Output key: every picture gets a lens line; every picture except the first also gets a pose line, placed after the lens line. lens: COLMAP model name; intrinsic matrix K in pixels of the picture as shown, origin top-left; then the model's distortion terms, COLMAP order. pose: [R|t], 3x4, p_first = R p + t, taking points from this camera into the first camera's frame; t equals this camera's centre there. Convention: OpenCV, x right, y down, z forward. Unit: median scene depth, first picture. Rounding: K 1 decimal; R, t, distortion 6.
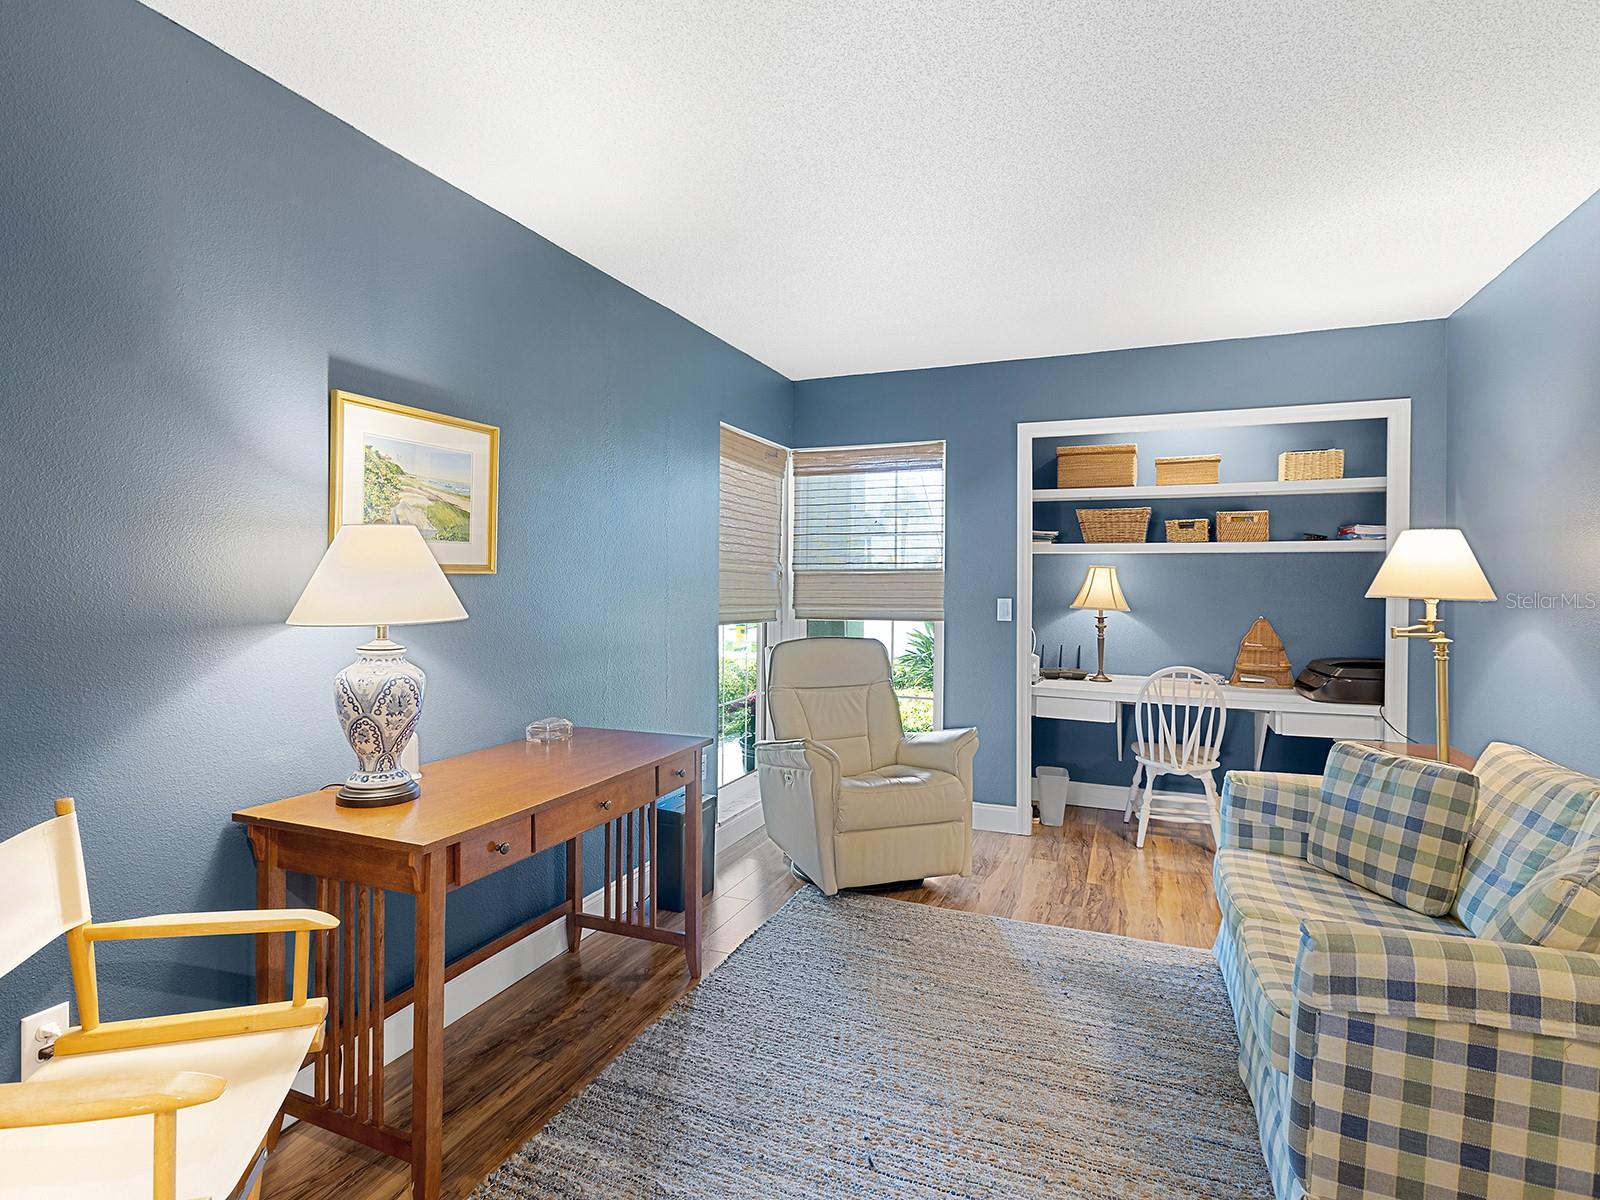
lens RADIAL K [[809.5, 0, 800.0], [0, 809.5, 600.0], [0, 0, 1]] dist [-0.002206, 0.000179]
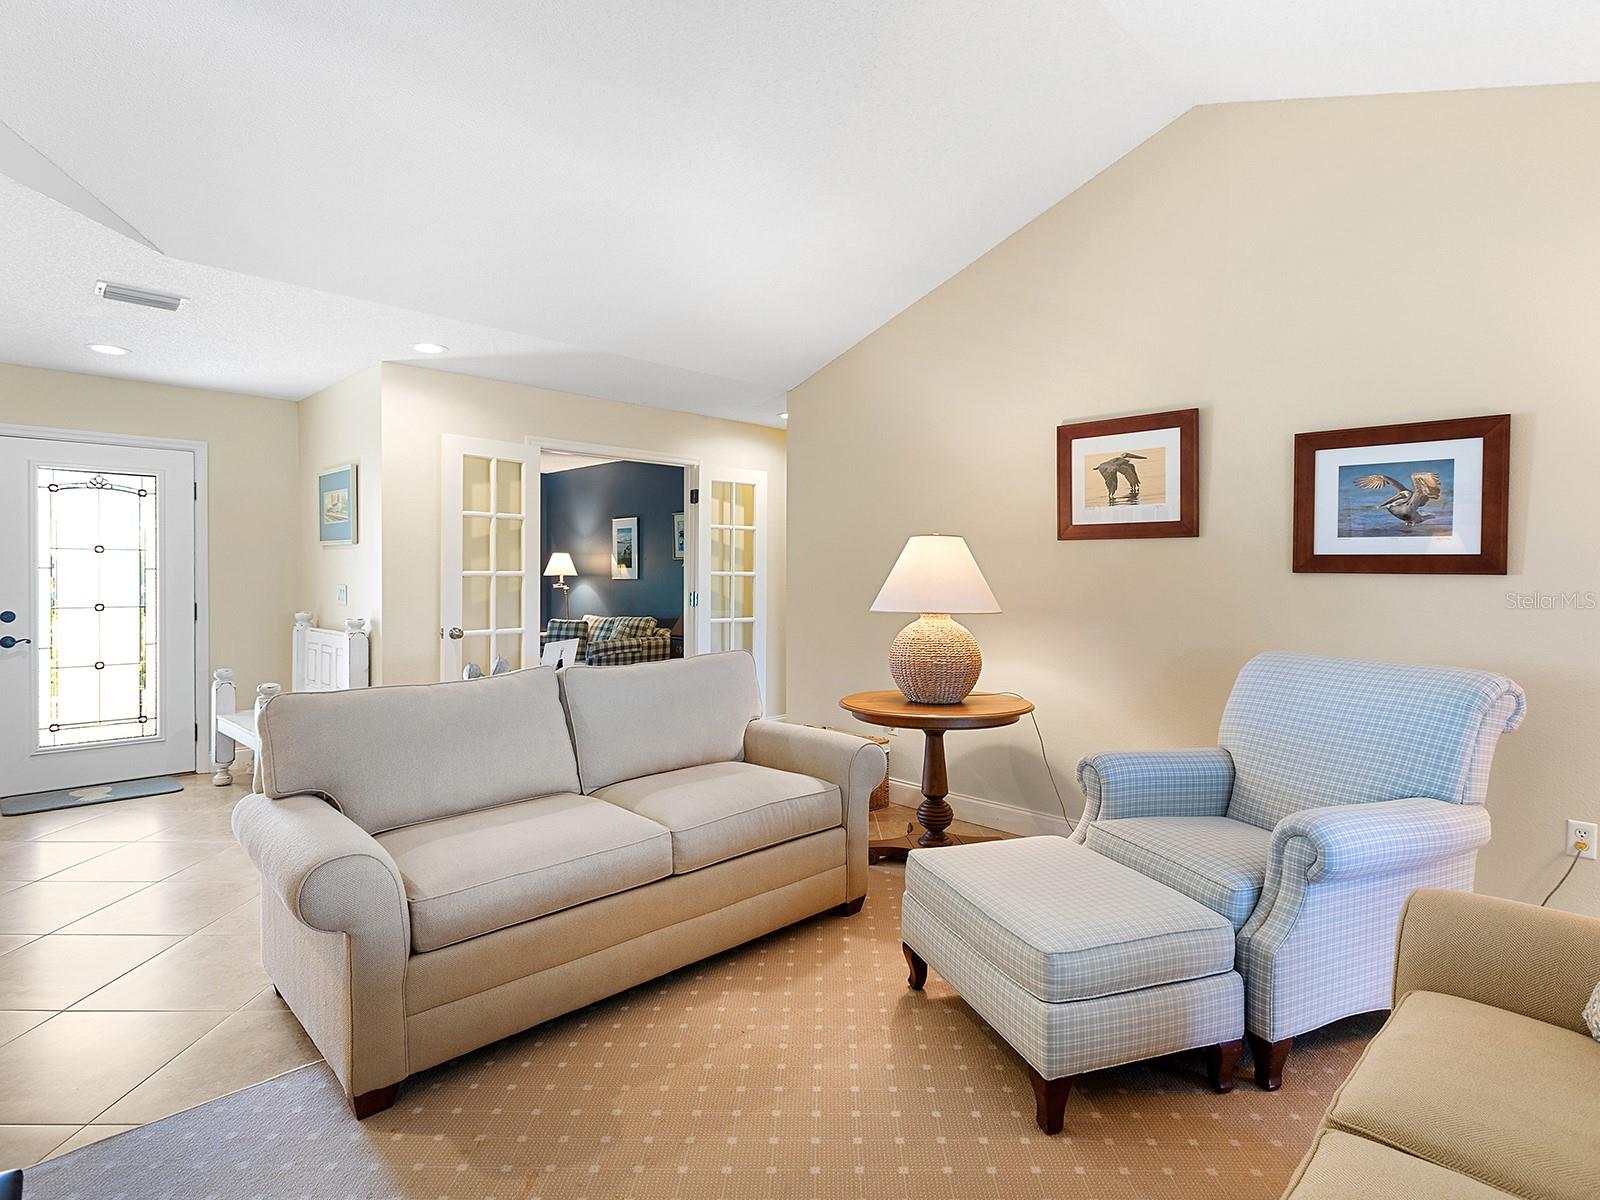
lens RADIAL K [[809.5, 0, 800.0], [0, 809.5, 600.0], [0, 0, 1]] dist [-0.002206, 0.000179]
pose [[0.384241, -0.037744, 0.922461, -2.286607], [0.007962, 0.999262, 0.037570, -0.021016], [-0.923199, -0.007091, 0.384258, -1.384205]]
